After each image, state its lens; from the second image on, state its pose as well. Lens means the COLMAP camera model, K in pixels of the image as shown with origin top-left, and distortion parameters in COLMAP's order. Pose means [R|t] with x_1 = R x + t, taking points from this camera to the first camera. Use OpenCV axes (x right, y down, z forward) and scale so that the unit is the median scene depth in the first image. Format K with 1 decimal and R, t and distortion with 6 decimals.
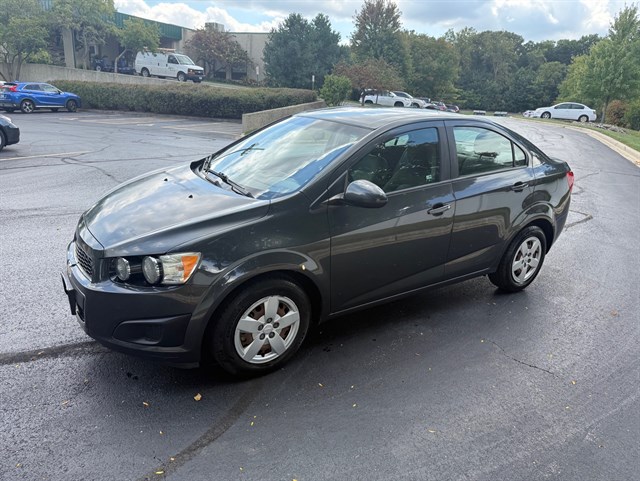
lens RADIAL K [[455.2, 0, 318.0], [0, 455.2, 239.4], [0, 0, 1]] dist [0.032380, -0.036208]
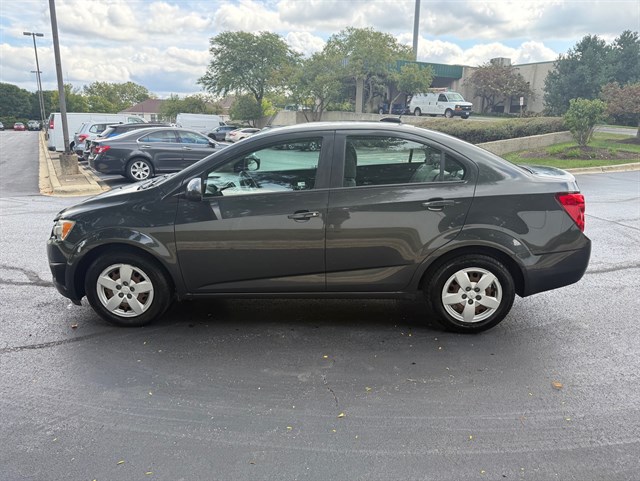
lens RADIAL K [[455.2, 0, 318.6], [0, 455.2, 242.0], [0, 0, 1]] dist [0.032380, -0.036208]
pose [[0.807245, 0.102466, -0.581255, 0.094859], [-0.144327, 0.989187, -0.026063, 0.001452], [0.572299, 0.104930, 0.813304, 0.021948]]
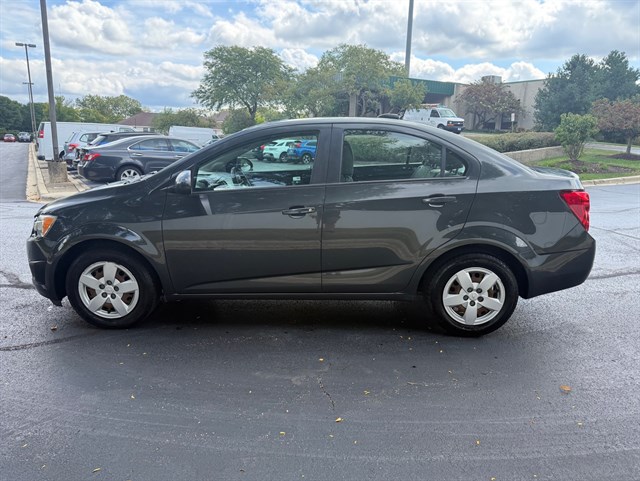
lens RADIAL K [[455.2, 0, 320.5], [0, 455.2, 244.5], [0, 0, 1]] dist [0.032380, -0.036208]
pose [[0.818676, 0.092299, -0.566789, 0.091682], [-0.150714, 0.986934, -0.056974, 0.005471], [0.554125, 0.132066, 0.821891, 0.026064]]
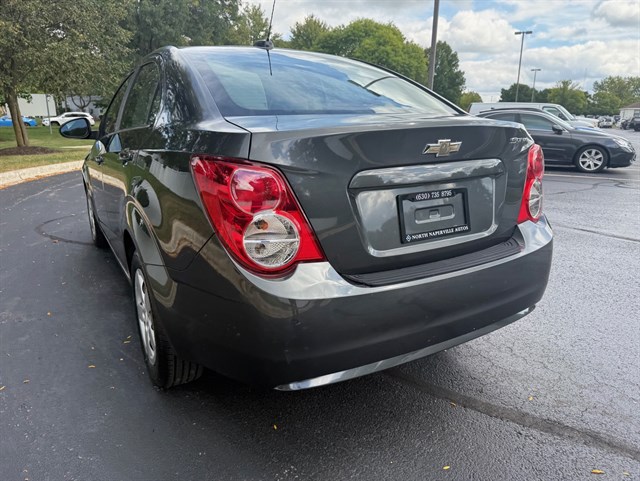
lens RADIAL K [[455.2, 0, 320.5], [0, 455.2, 235.1], [0, 0, 1]] dist [0.032380, -0.036208]
pose [[-0.055525, 0.199104, -0.978404, 0.123773], [-0.317771, 0.925439, 0.206359, -0.027075], [0.946540, 0.322366, 0.011885, 0.154788]]
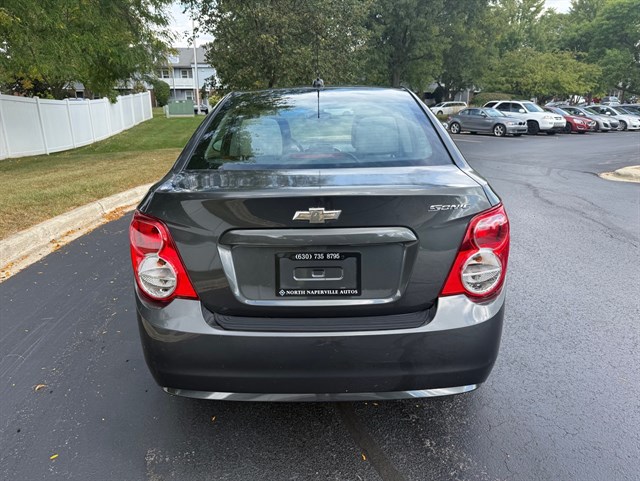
lens RADIAL K [[455.2, 0, 317.1], [0, 455.2, 240.8], [0, 0, 1]] dist [0.032380, -0.036208]
pose [[-0.565186, 0.194339, -0.801746, 0.114966], [-0.277703, 0.870319, 0.406726, -0.048698], [0.776818, 0.452523, -0.437923, 0.189421]]
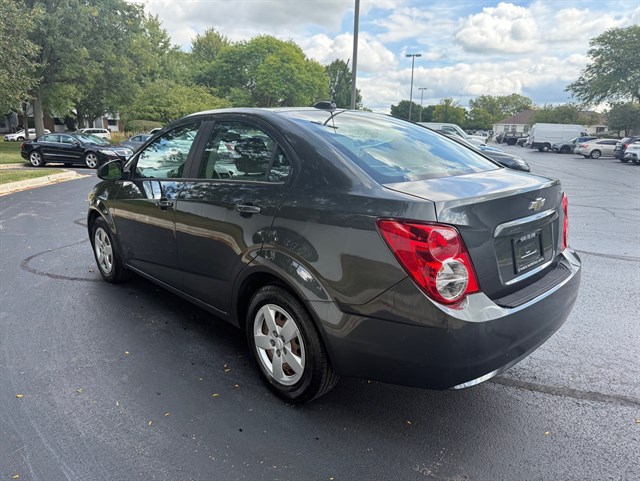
lens RADIAL K [[455.2, 0, 319.7], [0, 455.2, 239.0], [0, 0, 1]] dist [0.032380, -0.036208]
pose [[0.160987, 0.179797, -0.970441, 0.136099], [-0.308043, 0.943300, 0.123667, -0.023194], [0.937653, 0.279029, 0.207245, 0.120407]]
